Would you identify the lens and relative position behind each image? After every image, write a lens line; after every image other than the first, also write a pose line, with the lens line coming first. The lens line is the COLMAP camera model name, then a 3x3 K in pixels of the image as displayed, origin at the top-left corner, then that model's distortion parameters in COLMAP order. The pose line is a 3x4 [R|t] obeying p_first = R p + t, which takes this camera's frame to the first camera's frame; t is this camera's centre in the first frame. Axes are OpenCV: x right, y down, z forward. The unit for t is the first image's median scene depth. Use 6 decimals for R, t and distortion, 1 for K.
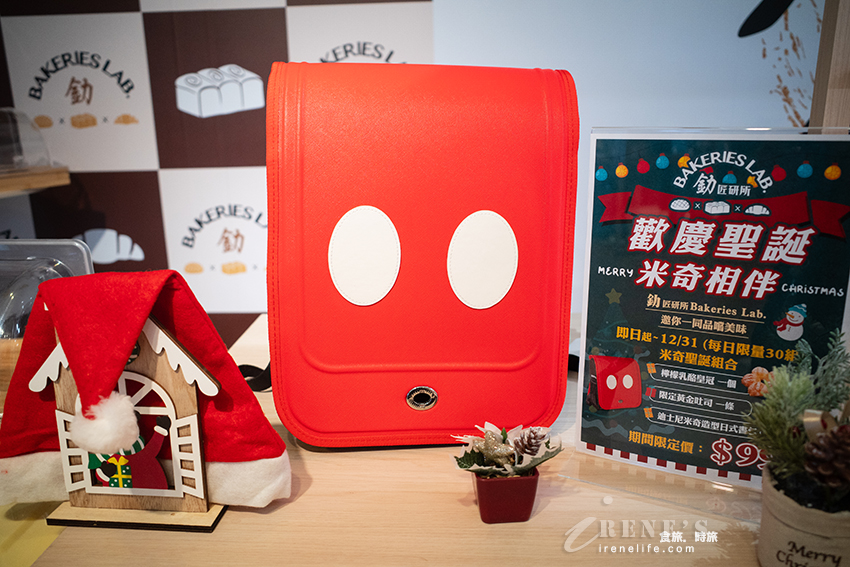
lens RADIAL K [[685.9, 0, 425.9], [0, 685.9, 283.0], [0, 0, 1]] dist [-0.061859, 0.066711]
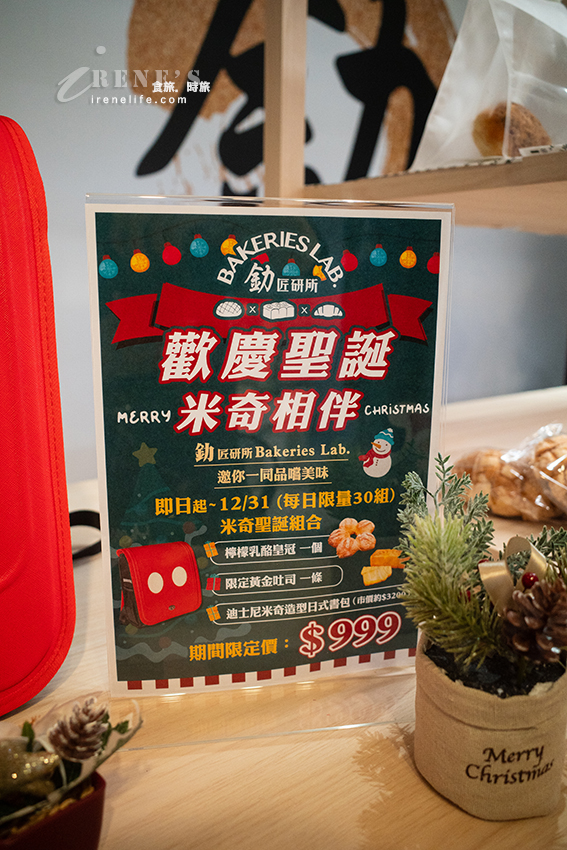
lens RADIAL K [[685.9, 0, 279.1], [0, 685.9, 428.7], [0, 0, 1]] dist [-0.061859, 0.066711]
pose [[0.777590, -0.112909, 0.618550, -0.033017], [0.133510, 0.990961, 0.013051, 0.003668], [-0.614433, 0.072435, 0.785637, 0.428618]]
